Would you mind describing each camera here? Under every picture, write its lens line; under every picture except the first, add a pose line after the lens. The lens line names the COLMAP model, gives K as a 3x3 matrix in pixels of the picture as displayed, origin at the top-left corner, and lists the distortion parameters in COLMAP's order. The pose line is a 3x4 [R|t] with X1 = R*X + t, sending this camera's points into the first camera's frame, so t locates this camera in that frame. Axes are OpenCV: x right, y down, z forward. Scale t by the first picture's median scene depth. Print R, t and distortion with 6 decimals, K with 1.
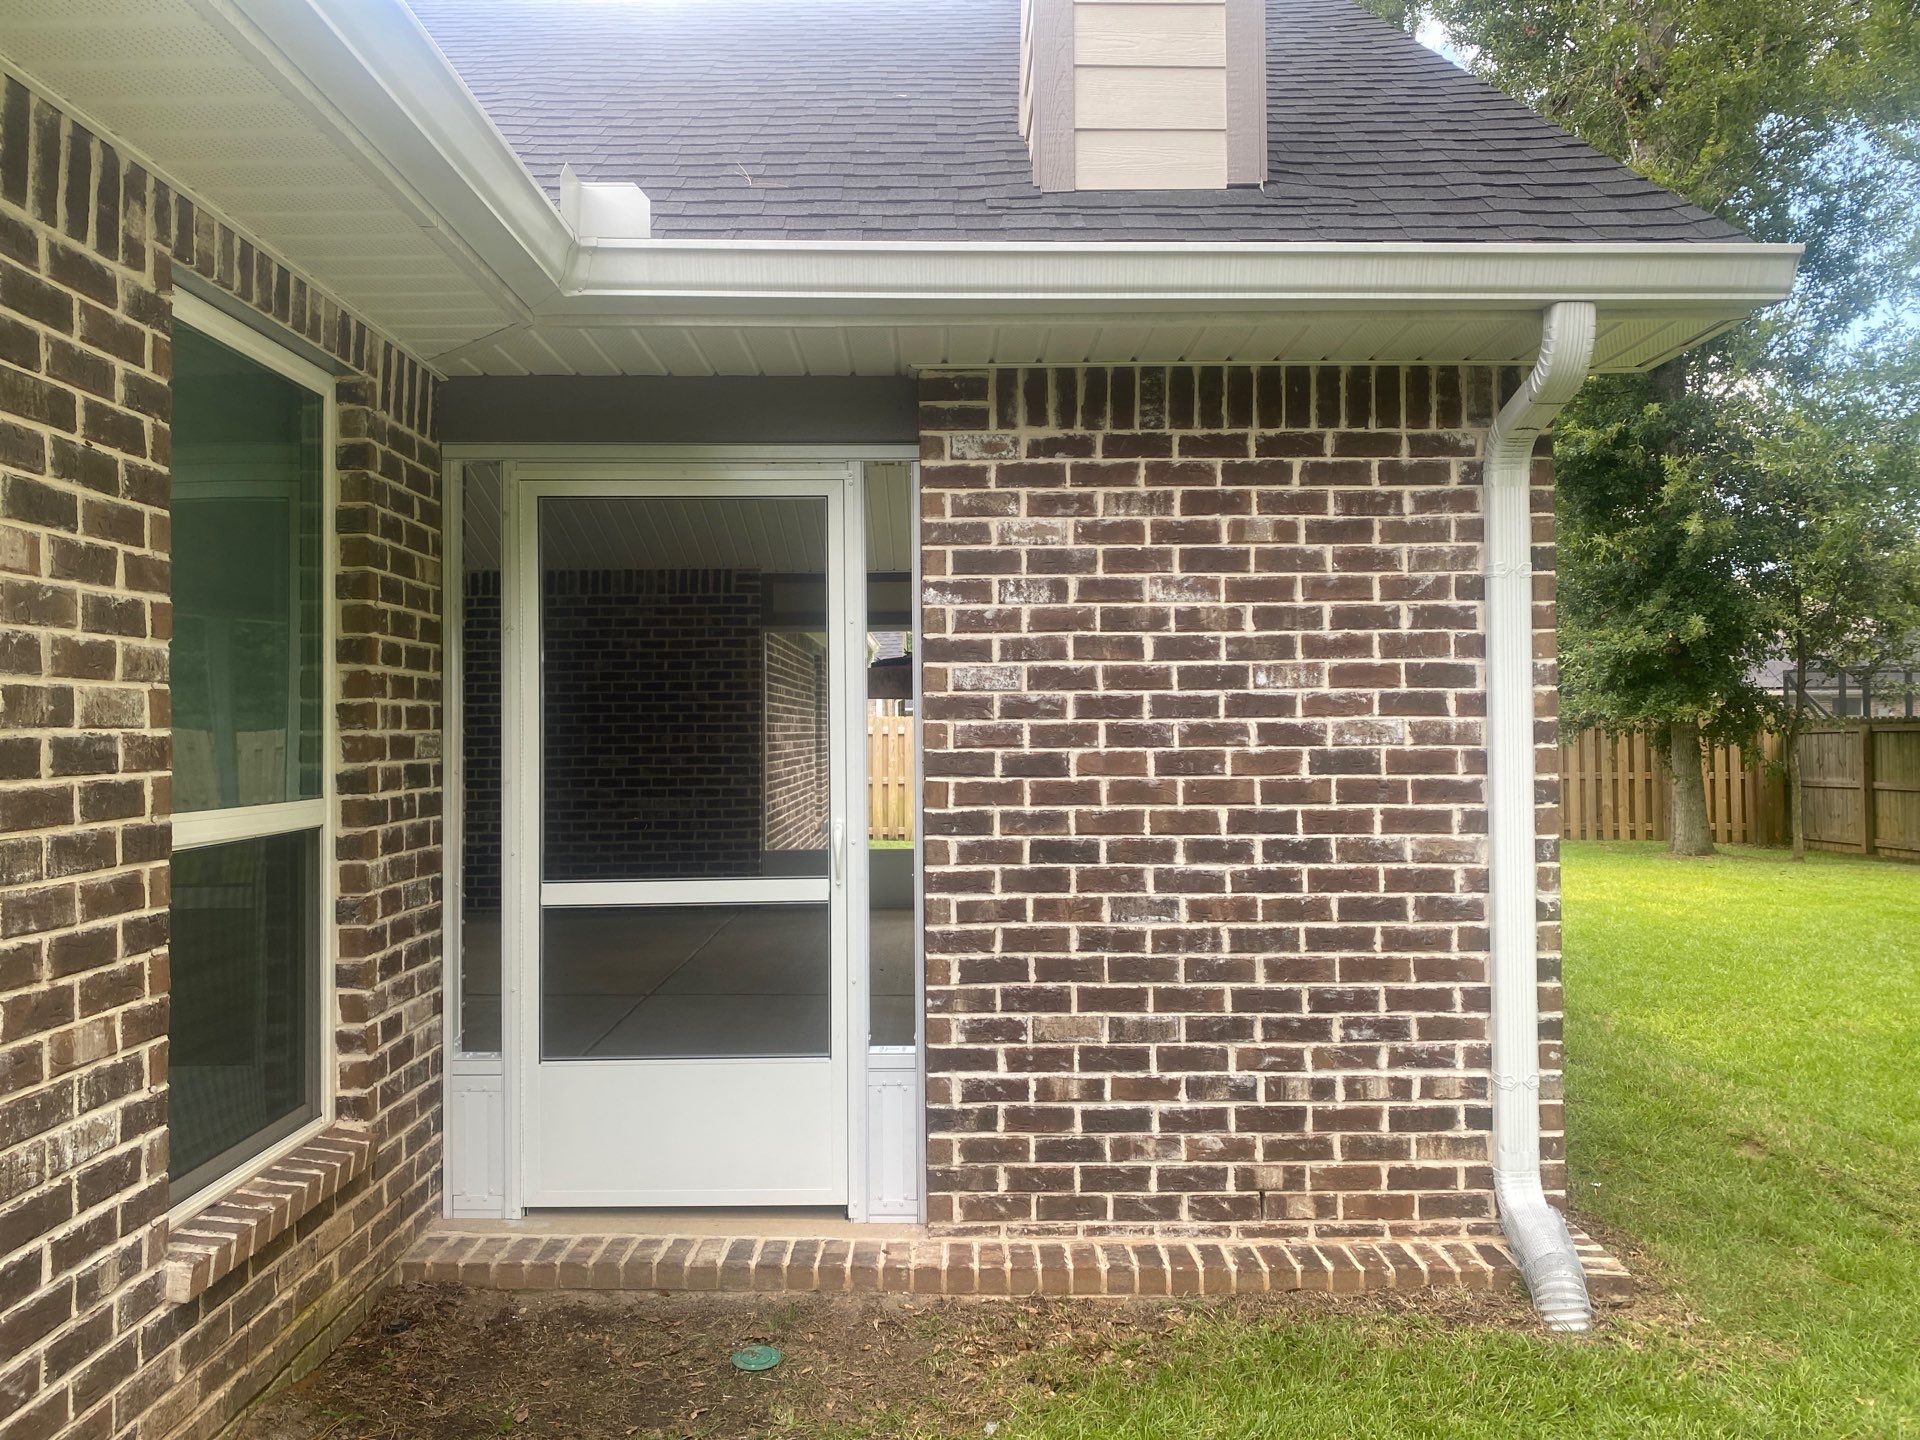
lens RADIAL K [[1431.5, 0, 930.9], [0, 1431.5, 690.8], [0, 0, 1]] dist [0.183203, -0.479377]
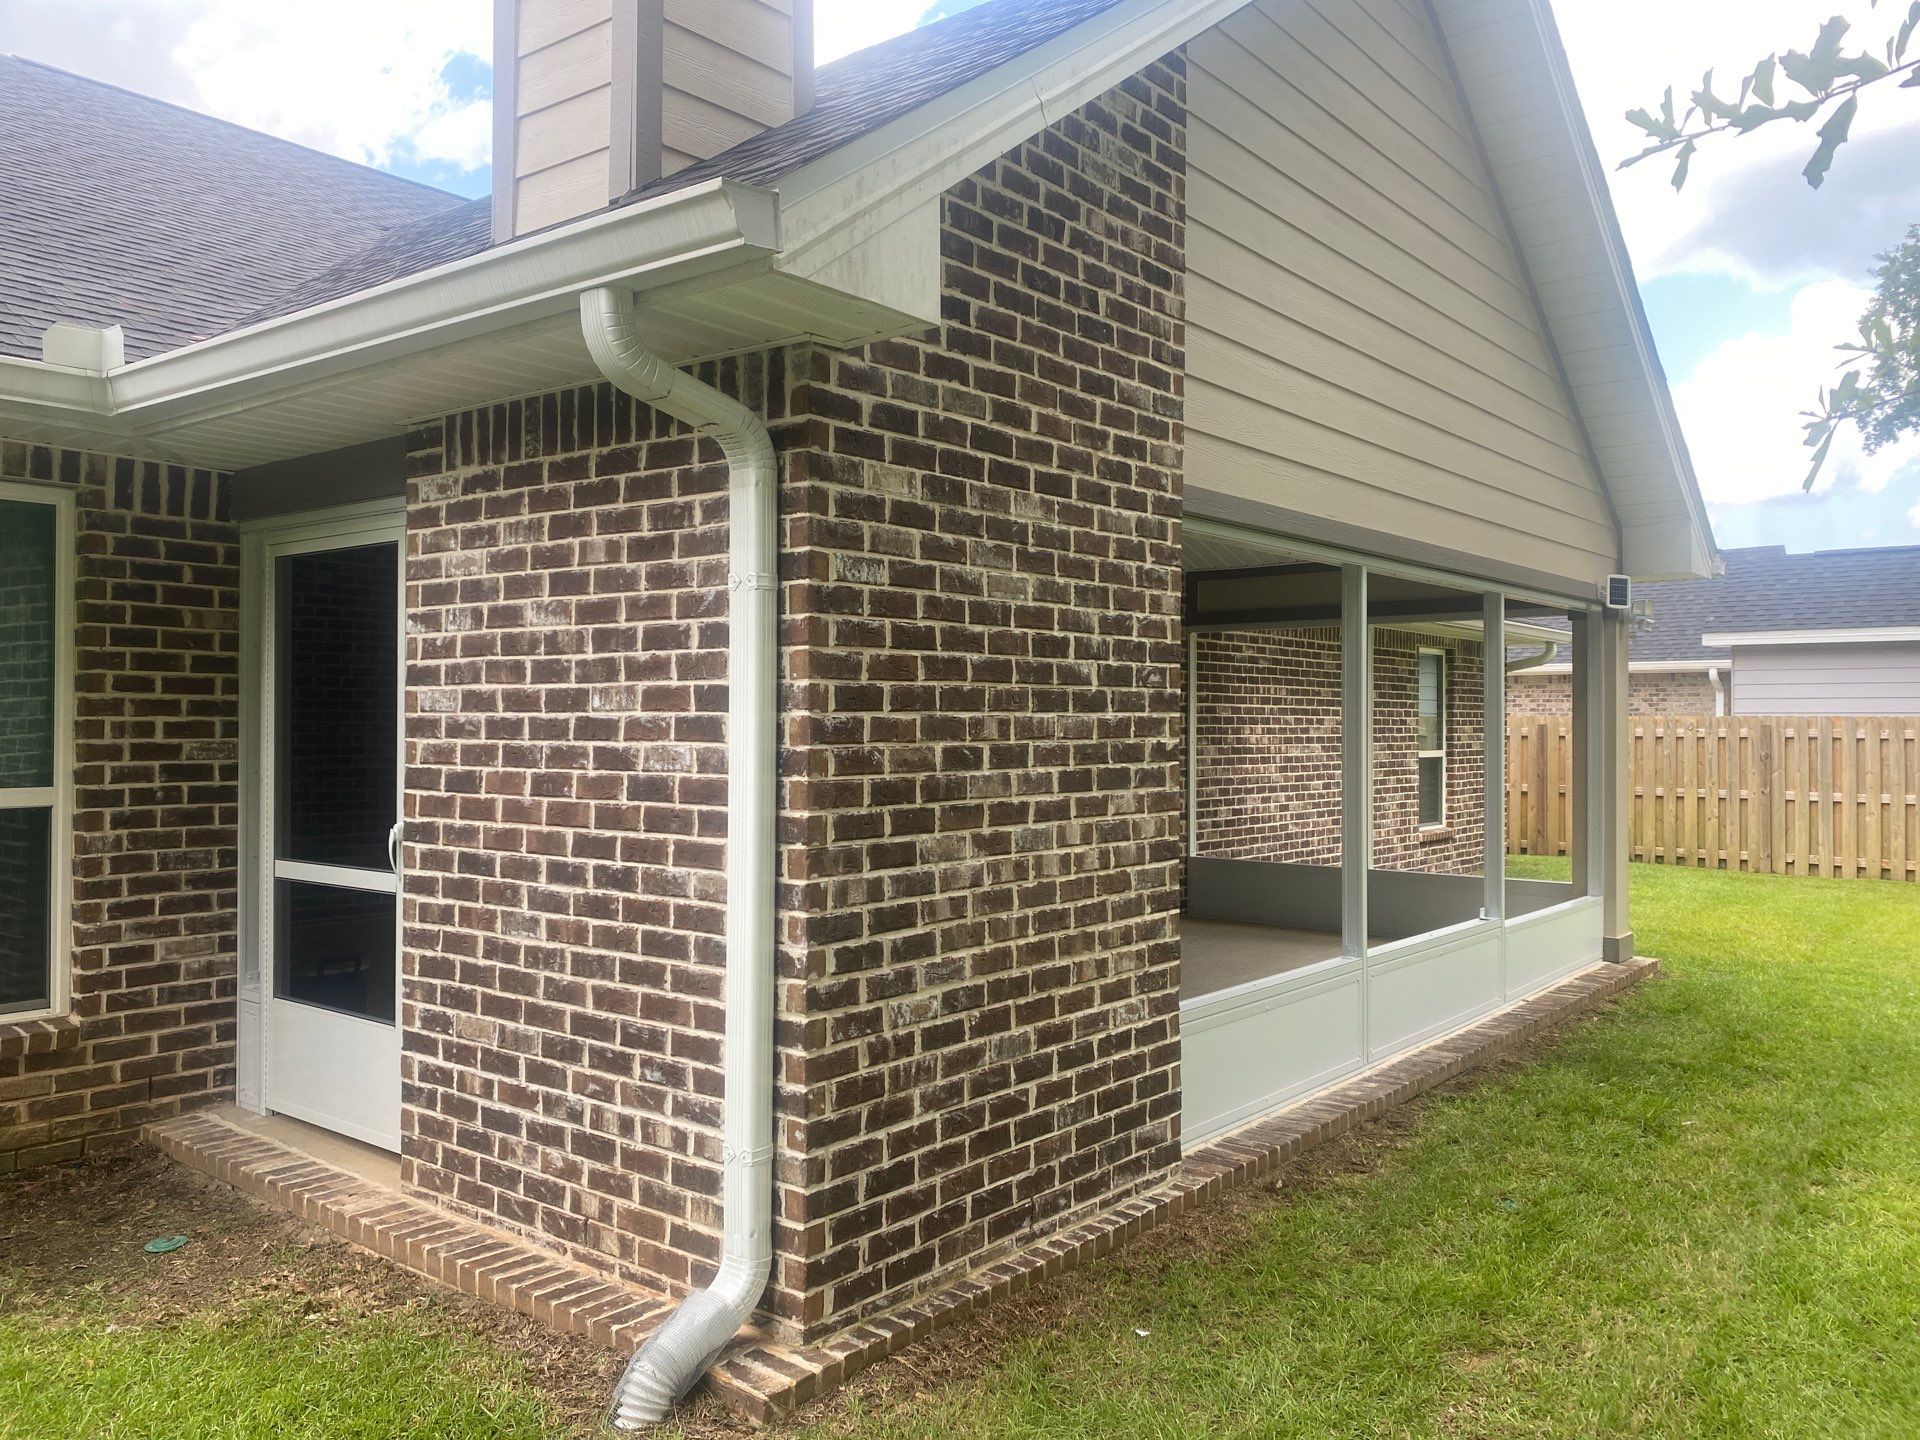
lens RADIAL K [[1447.4, 0, 934.7], [0, 1447.4, 702.0], [0, 0, 1]] dist [0.182579, -0.519593]
pose [[0.774774, 0.002521, -0.632233, 1.041118], [0.003182, 0.999964, 0.007887, -0.015260], [0.632230, -0.008122, 0.774738, 0.373747]]
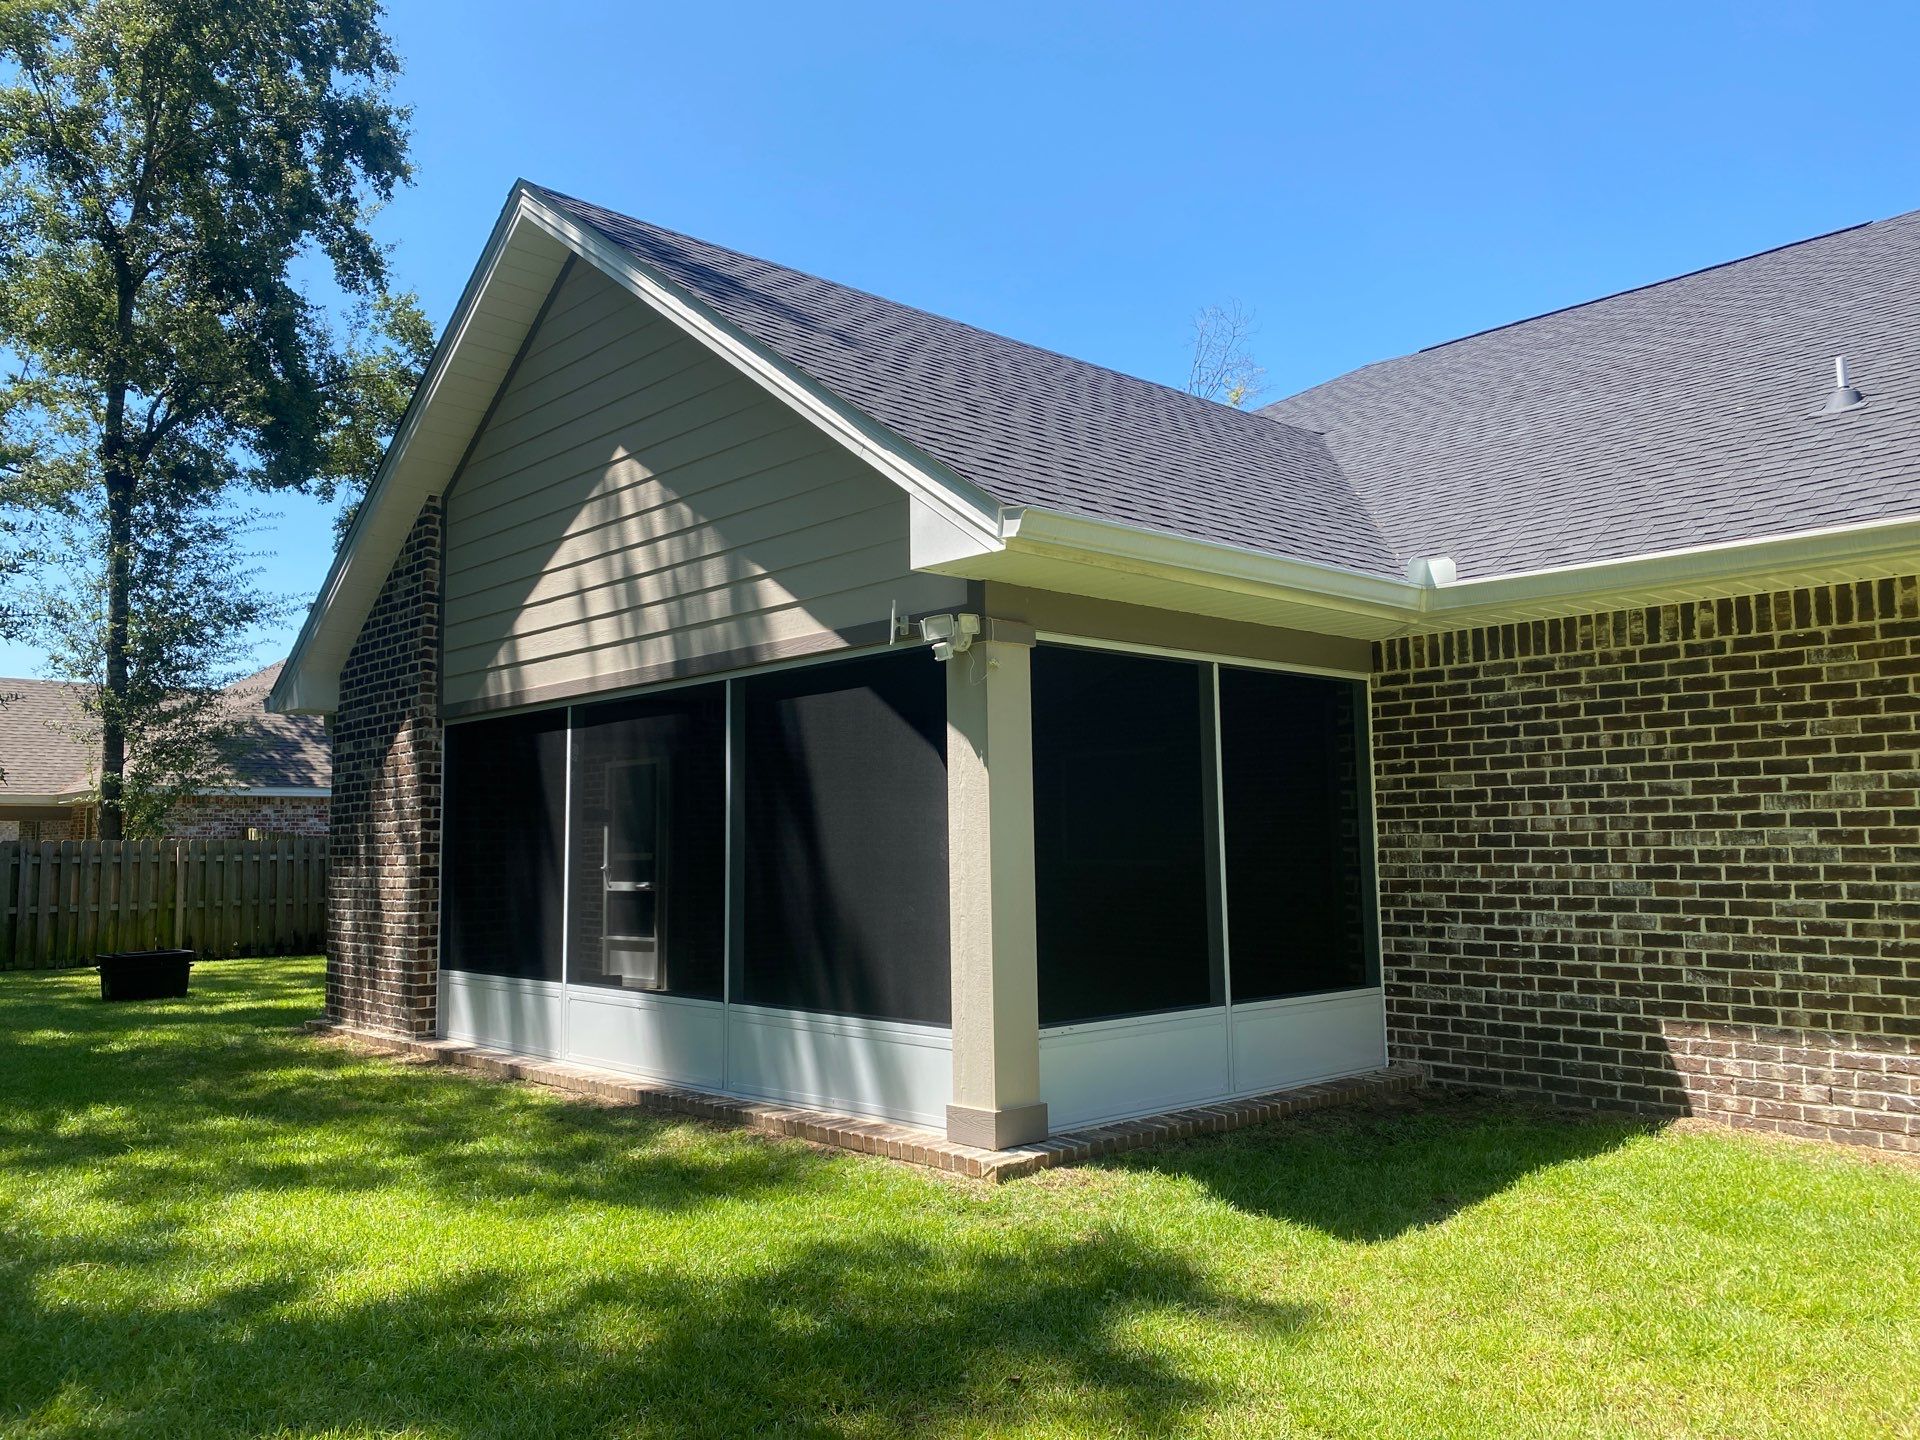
lens RADIAL K [[1491.1, 0, 964.3], [0, 1491.1, 698.9], [0, 0, 1]] dist [0.013230, 0.000588]
pose [[-0.731001, -0.052205, -0.680377, 1.529251], [0.033108, 0.993182, -0.111777, 0.119295], [0.681573, -0.104235, -0.724288, 4.001745]]
